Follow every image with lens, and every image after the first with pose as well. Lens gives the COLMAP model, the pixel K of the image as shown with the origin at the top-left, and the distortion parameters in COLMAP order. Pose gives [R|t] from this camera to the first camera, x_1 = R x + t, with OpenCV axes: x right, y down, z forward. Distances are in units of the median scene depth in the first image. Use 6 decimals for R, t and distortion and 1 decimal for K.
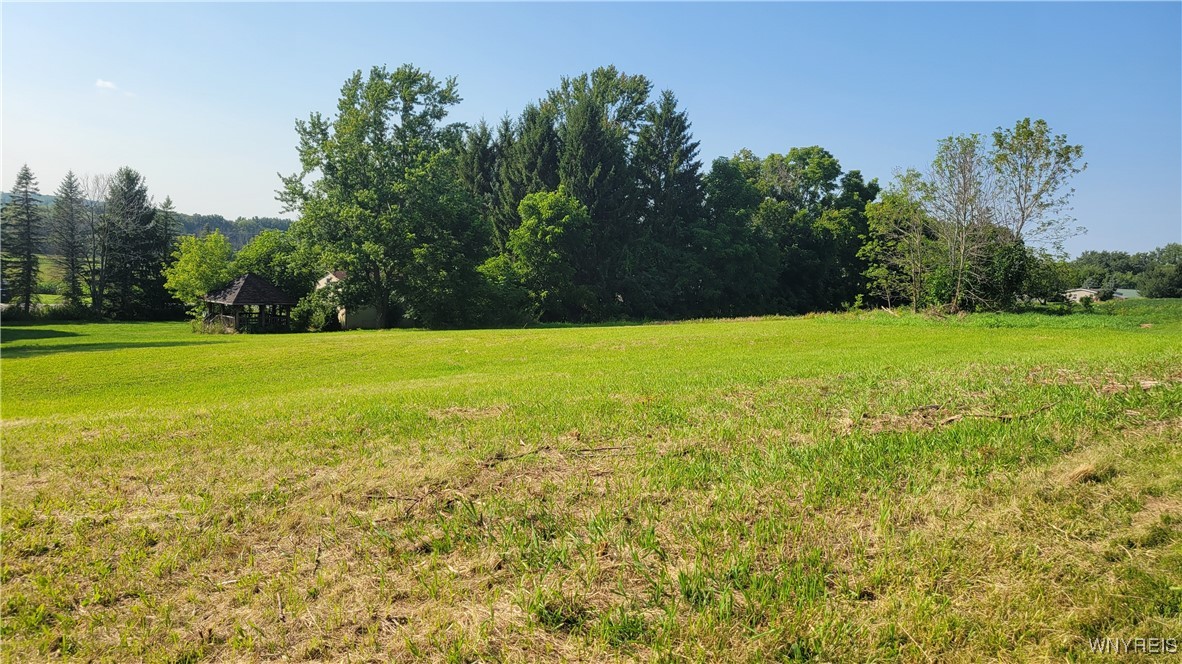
lens RADIAL K [[891.0, 0, 591.0], [0, 891.0, 332.0], [0, 0, 1]] dist [0.058548, -0.035028]
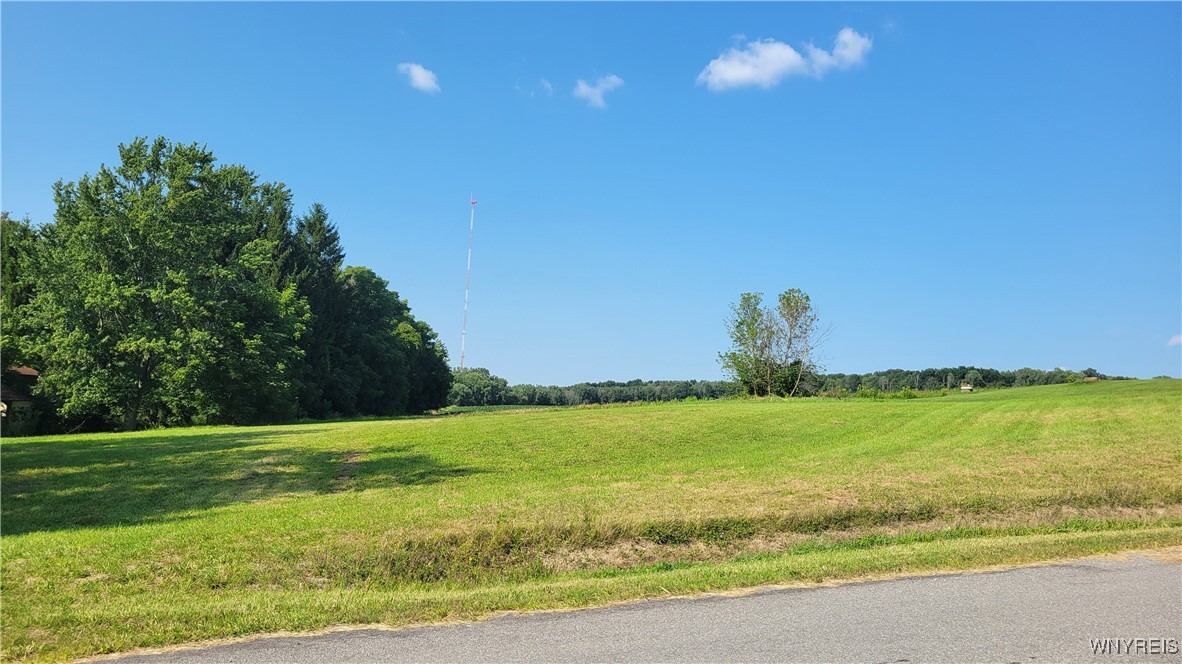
lens RADIAL K [[891.2, 0, 575.6], [0, 891.2, 344.4], [0, 0, 1]] dist [0.060602, -0.000119]
pose [[0.656267, 0.056288, 0.752426, -0.566709], [0.026708, 0.994856, -0.097718, 0.012615], [-0.754056, 0.084225, 0.651388, 0.091739]]
